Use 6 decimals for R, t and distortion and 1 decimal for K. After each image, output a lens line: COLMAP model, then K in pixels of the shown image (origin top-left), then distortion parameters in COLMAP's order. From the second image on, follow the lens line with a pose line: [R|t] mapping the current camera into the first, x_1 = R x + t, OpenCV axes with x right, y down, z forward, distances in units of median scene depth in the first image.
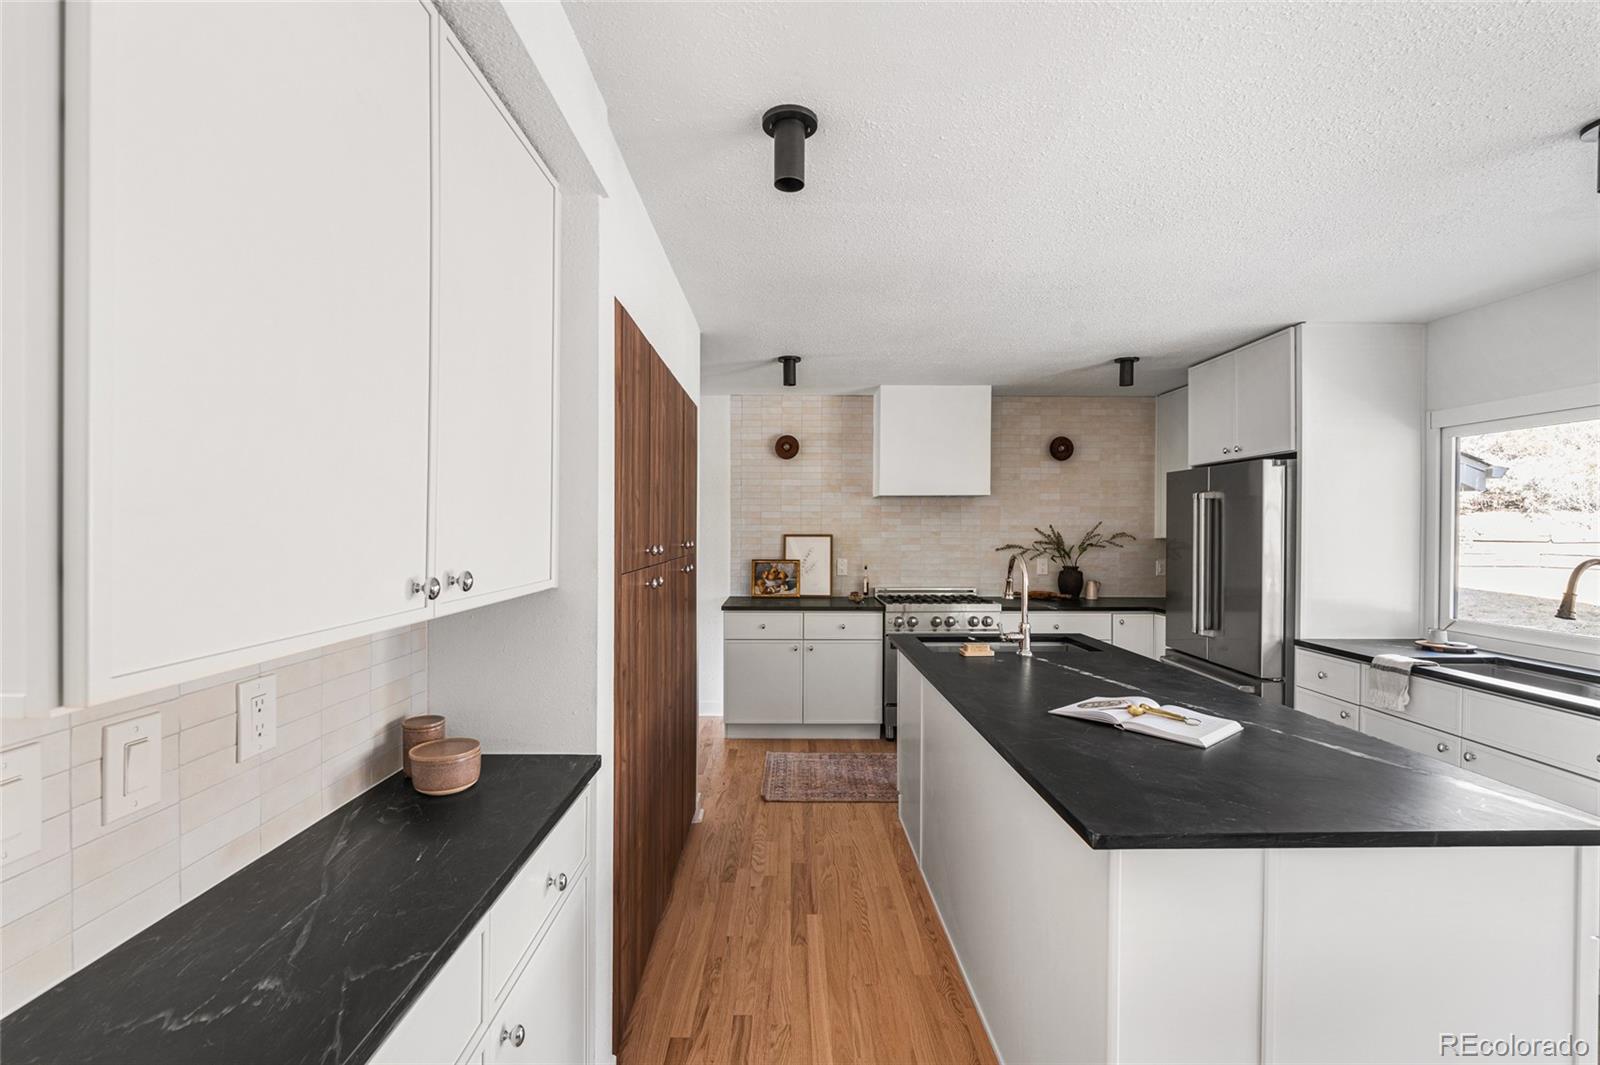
lens RADIAL K [[713.3, 0, 793.7], [0, 713.3, 533.8], [0, 0, 1]] dist [-0.003279, 0.000456]
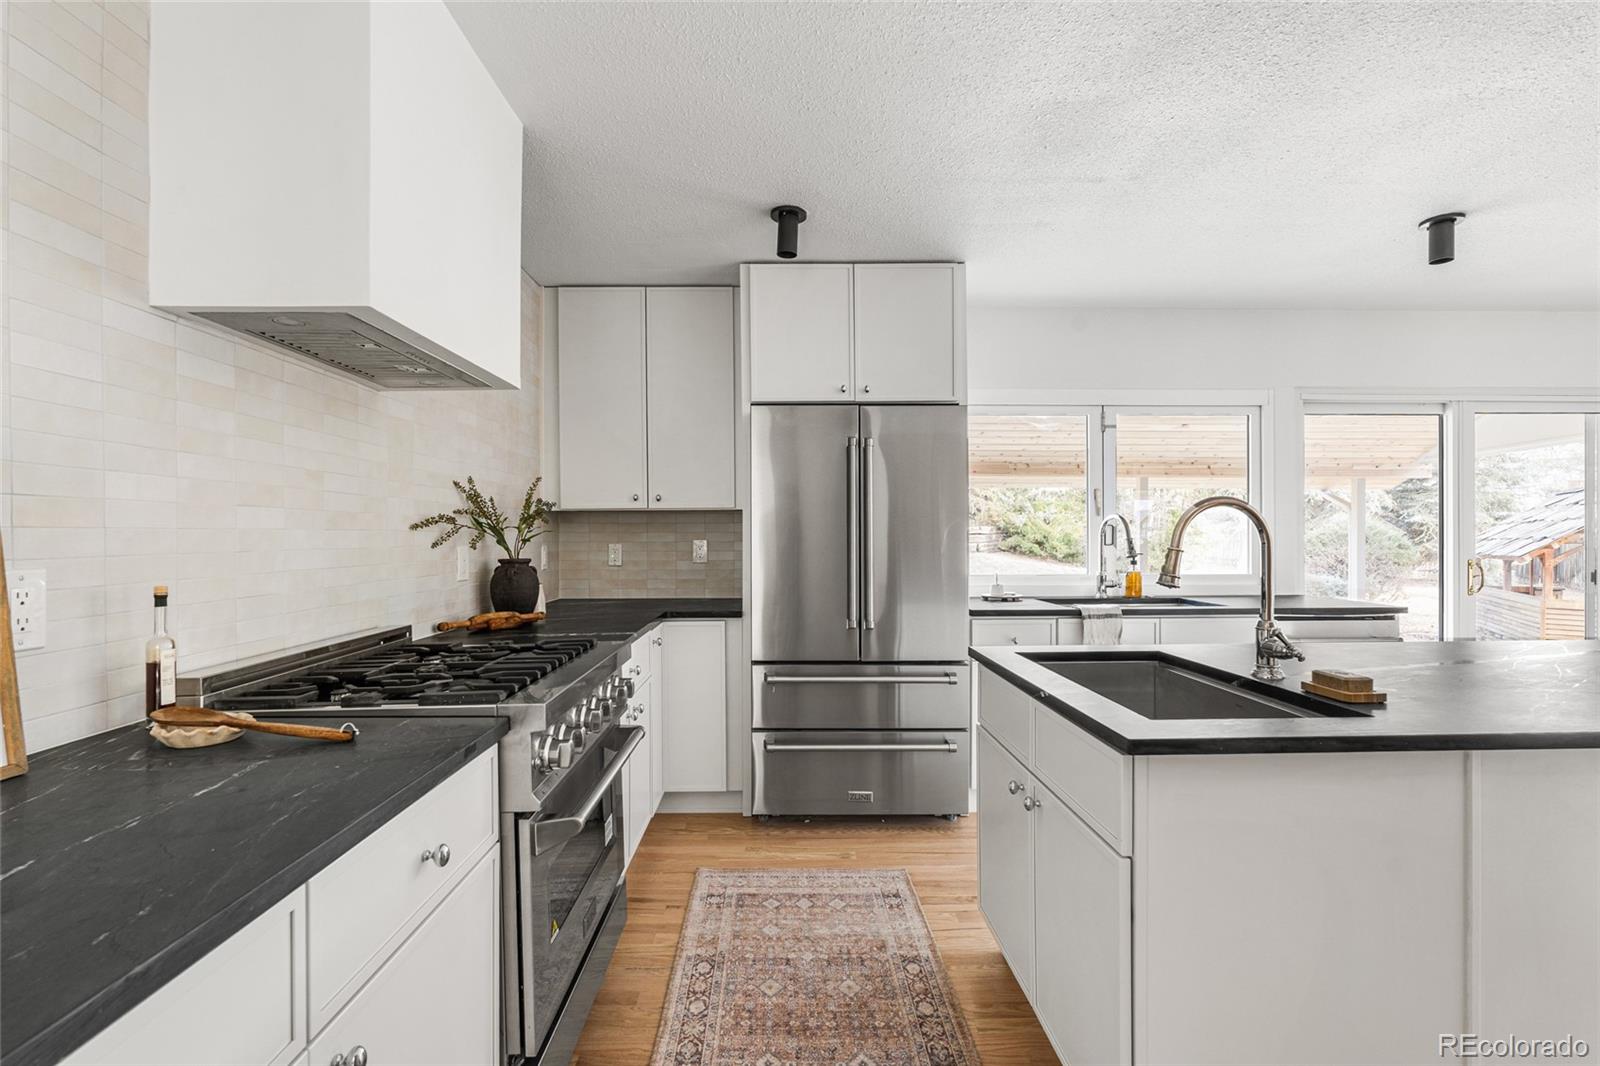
lens RADIAL K [[713.3, 0, 793.7], [0, 713.3, 534.3], [0, 0, 1]] dist [-0.003279, 0.000456]
pose [[-0.005994, -0.005456, 0.999967, -0.132832], [0.014646, 0.999877, 0.005543, 0.028217], [-0.999875, 0.014679, -0.005913, 0.799046]]
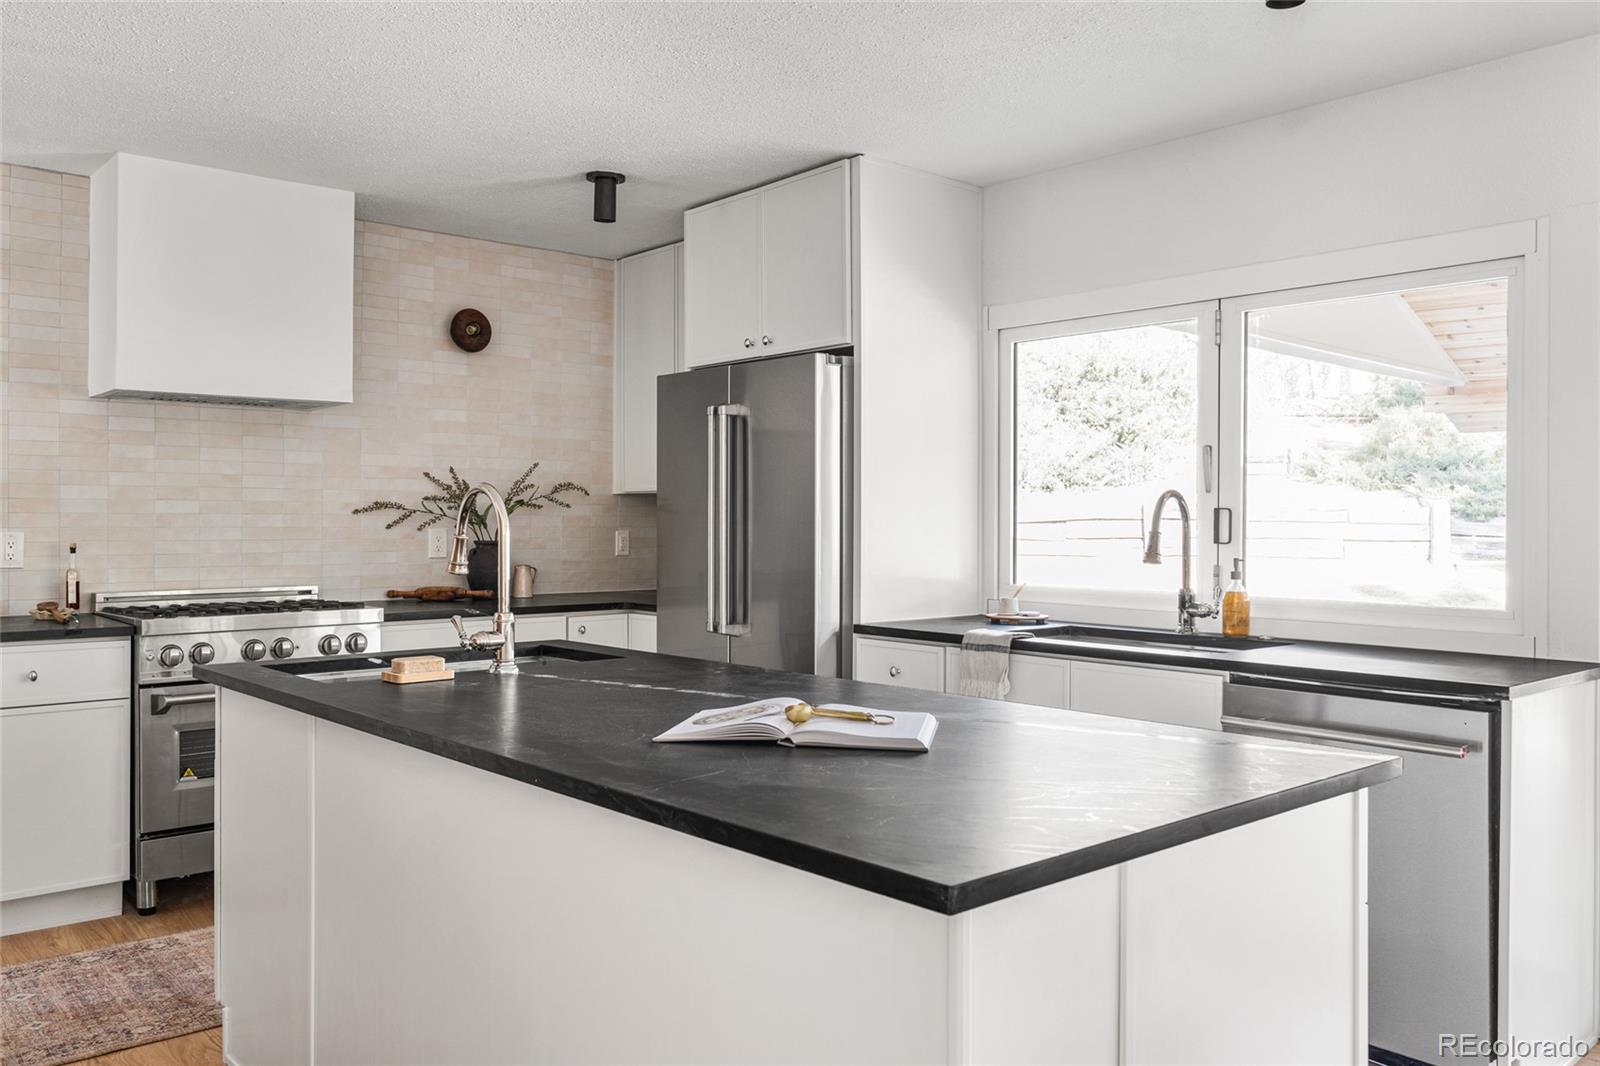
lens RADIAL K [[1246.5, 0, 802.1], [0, 1246.5, 522.9], [0, 0, 1]] dist [0.000460, -0.000549]
pose [[0.760312, -0.003135, 0.649551, -0.062804], [0.006734, 0.999973, -0.003057, 0.036353], [-0.649523, 0.006698, 0.760312, 0.089945]]
